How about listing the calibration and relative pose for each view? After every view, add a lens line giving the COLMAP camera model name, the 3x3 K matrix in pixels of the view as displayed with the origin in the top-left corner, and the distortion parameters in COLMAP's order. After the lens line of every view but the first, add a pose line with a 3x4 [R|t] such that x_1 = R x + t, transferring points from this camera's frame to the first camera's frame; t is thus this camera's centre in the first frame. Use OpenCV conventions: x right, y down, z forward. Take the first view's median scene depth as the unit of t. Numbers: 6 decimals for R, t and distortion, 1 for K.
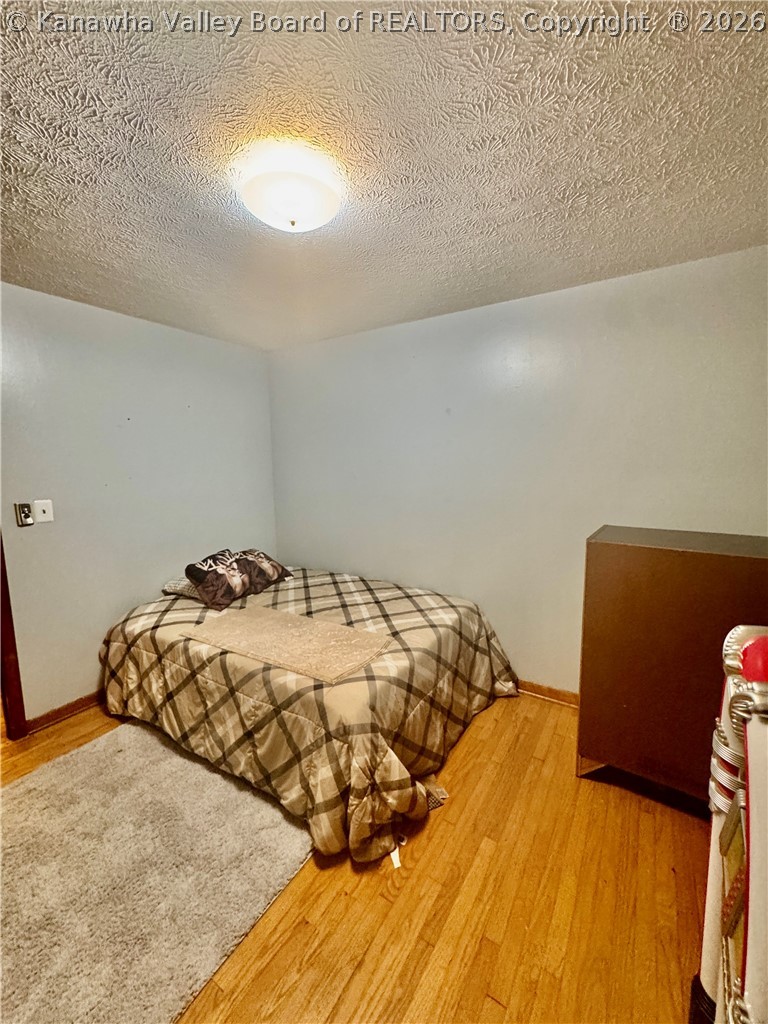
lens RADIAL K [[409.9, 0, 383.9], [0, 409.9, 511.8], [0, 0, 1]] dist [-0.004835, 0.000590]
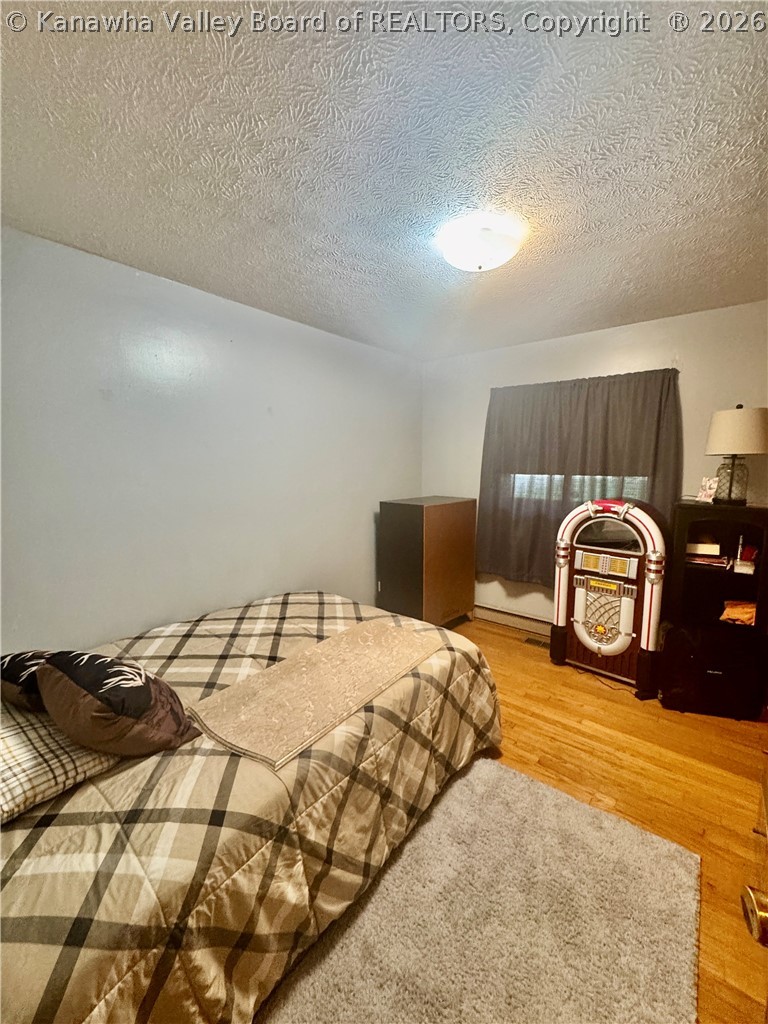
lens RADIAL K [[409.9, 0, 386.6], [0, 409.9, 511.7], [0, 0, 1]] dist [-0.004835, 0.000590]
pose [[0.111527, -0.107806, 0.987897, -0.839156], [0.129513, 0.987197, 0.093109, -0.059340], [-0.985286, 0.117561, 0.124061, 0.641526]]
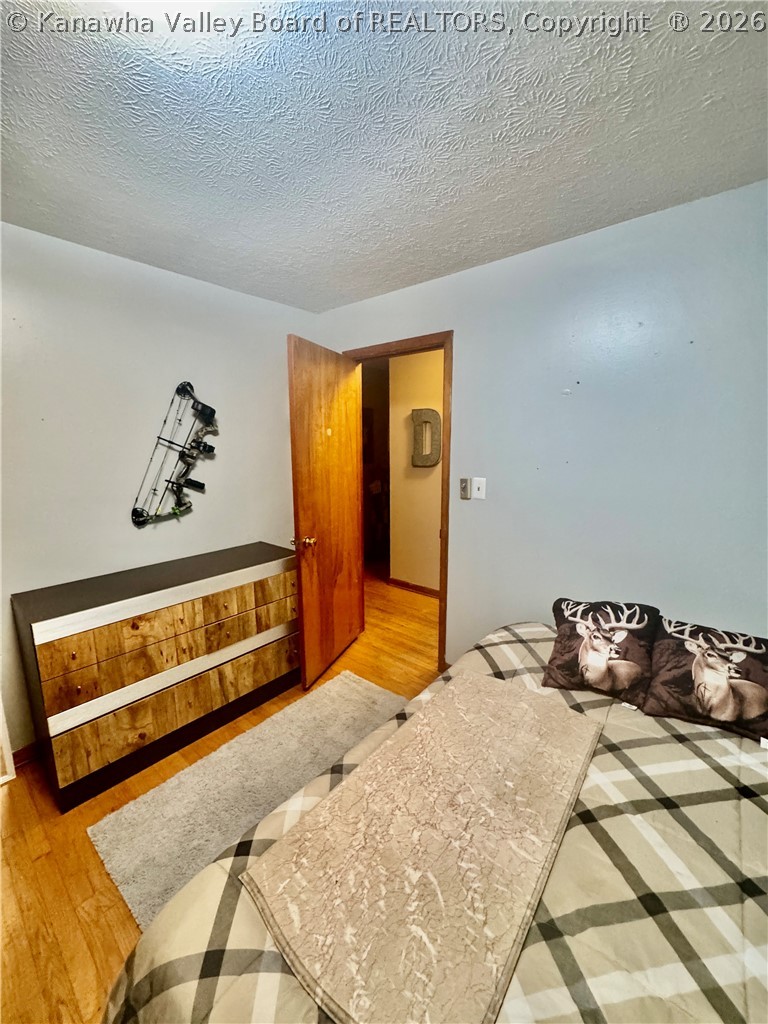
lens RADIAL K [[409.9, 0, 385.0], [0, 409.9, 510.1], [0, 0, 1]] dist [-0.004835, 0.000590]
pose [[-0.133153, 0.174581, -0.975598, 0.181518], [-0.120384, 0.974226, 0.190766, -0.100591], [0.983757, 0.142847, -0.108704, 0.770785]]
